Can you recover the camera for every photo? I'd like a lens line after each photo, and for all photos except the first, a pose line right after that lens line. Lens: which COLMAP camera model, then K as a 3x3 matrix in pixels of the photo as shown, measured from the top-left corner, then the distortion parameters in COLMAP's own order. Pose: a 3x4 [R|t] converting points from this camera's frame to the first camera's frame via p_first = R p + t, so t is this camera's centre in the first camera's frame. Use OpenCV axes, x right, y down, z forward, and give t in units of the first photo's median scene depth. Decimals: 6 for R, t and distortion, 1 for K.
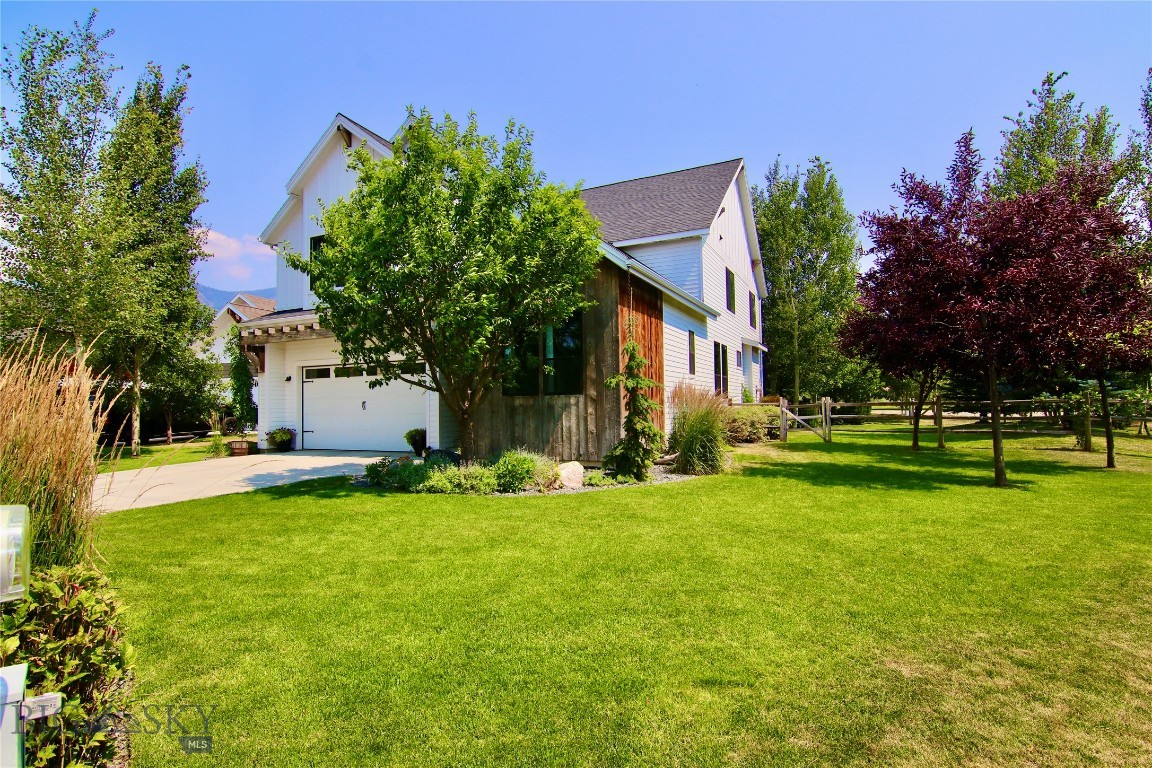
lens RADIAL K [[573.9, 0, 576.0], [0, 573.9, 384.0], [0, 0, 1]] dist [-0.000240, -0.000012]
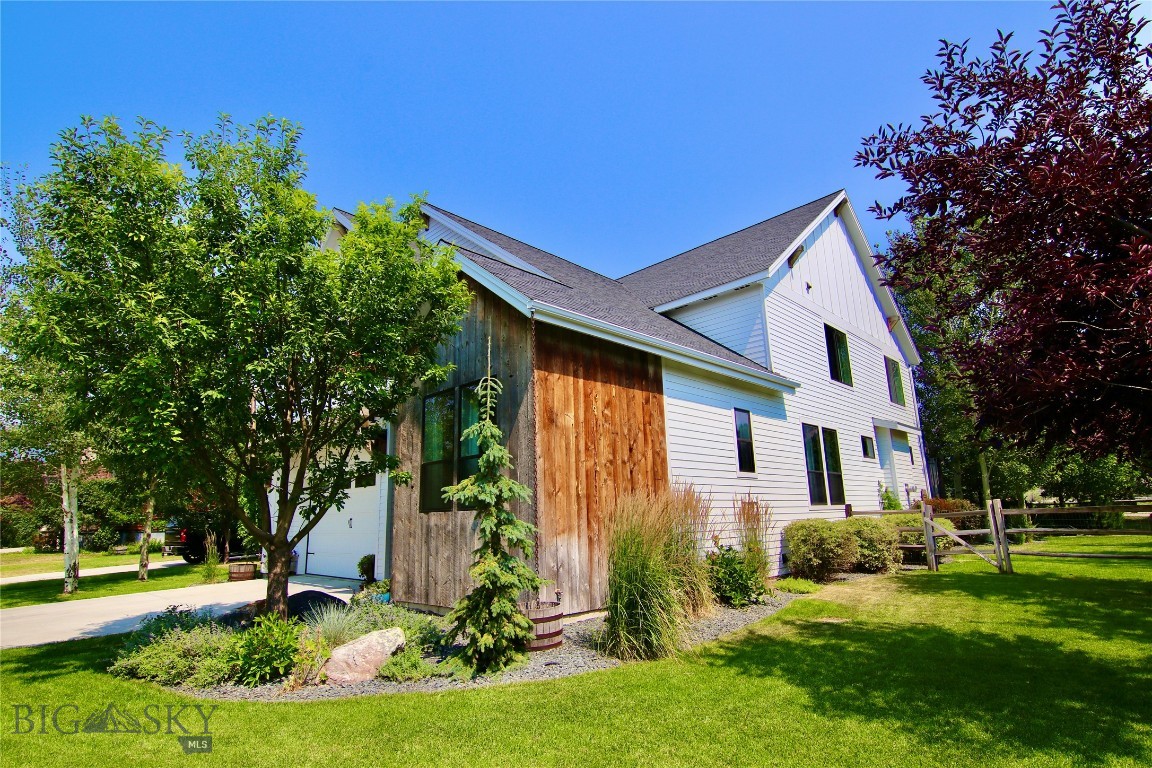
lens RADIAL K [[573.9, 0, 576.0], [0, 573.9, 384.0], [0, 0, 1]] dist [-0.000240, -0.000012]
pose [[0.951755, -0.083003, -0.295420, 0.249791], [0.029591, 0.983061, -0.180876, -0.000727], [0.305429, 0.163408, 0.938089, 0.311333]]
